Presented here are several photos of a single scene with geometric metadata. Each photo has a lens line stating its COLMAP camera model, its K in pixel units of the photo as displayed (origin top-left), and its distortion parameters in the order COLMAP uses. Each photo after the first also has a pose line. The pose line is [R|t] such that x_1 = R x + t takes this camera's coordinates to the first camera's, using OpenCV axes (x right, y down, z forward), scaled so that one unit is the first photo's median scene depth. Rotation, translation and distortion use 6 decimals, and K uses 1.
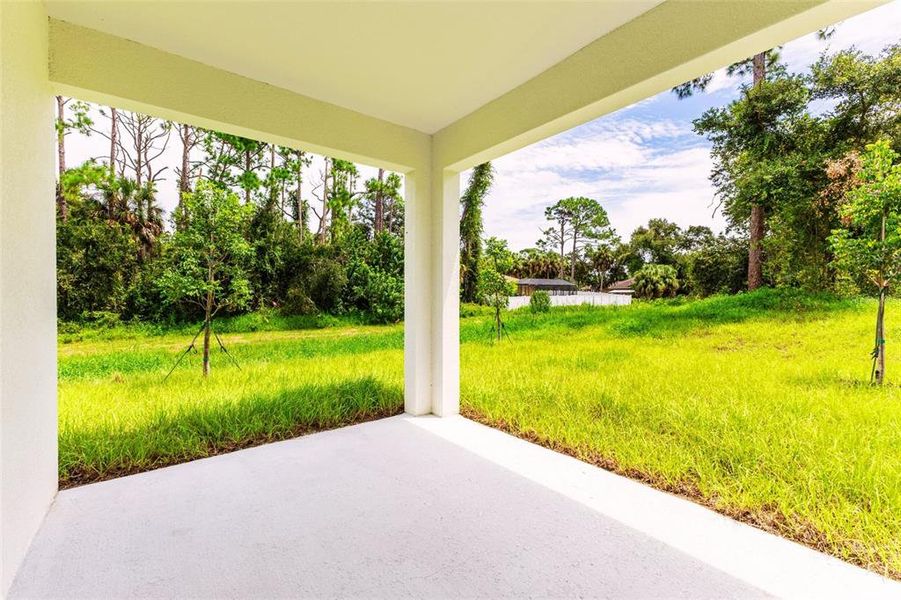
lens RADIAL K [[395.4, 0, 450.5], [0, 395.4, 300.0], [0, 0, 1]] dist [-0.000294, -0.000020]
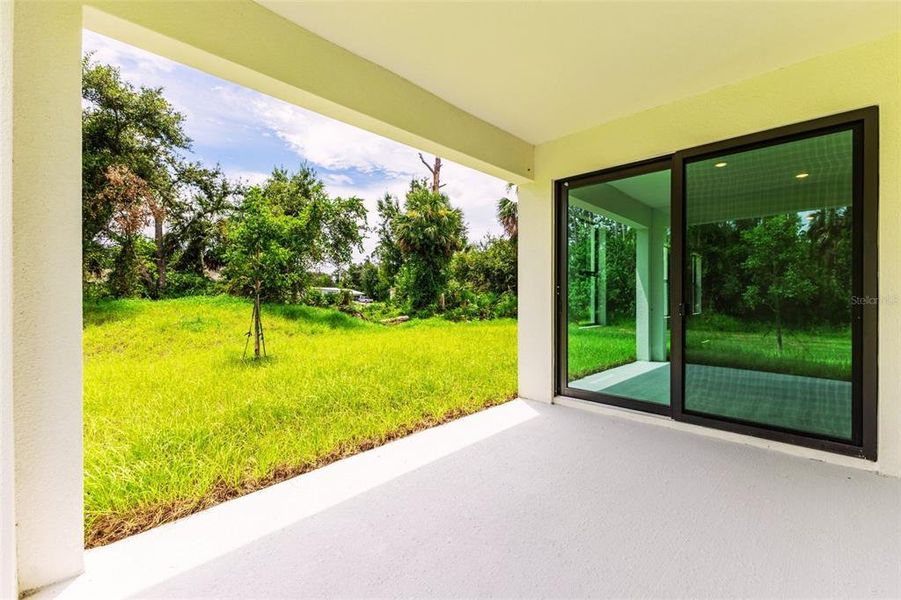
lens RADIAL K [[395.4, 0, 450.5], [0, 395.4, 300.0], [0, 0, 1]] dist [-0.000294, -0.000020]
pose [[-0.165588, -0.013681, 0.986100, -0.729833], [0.019351, 0.999666, 0.017119, -0.009291], [-0.986005, 0.021917, -0.165268, 0.926237]]
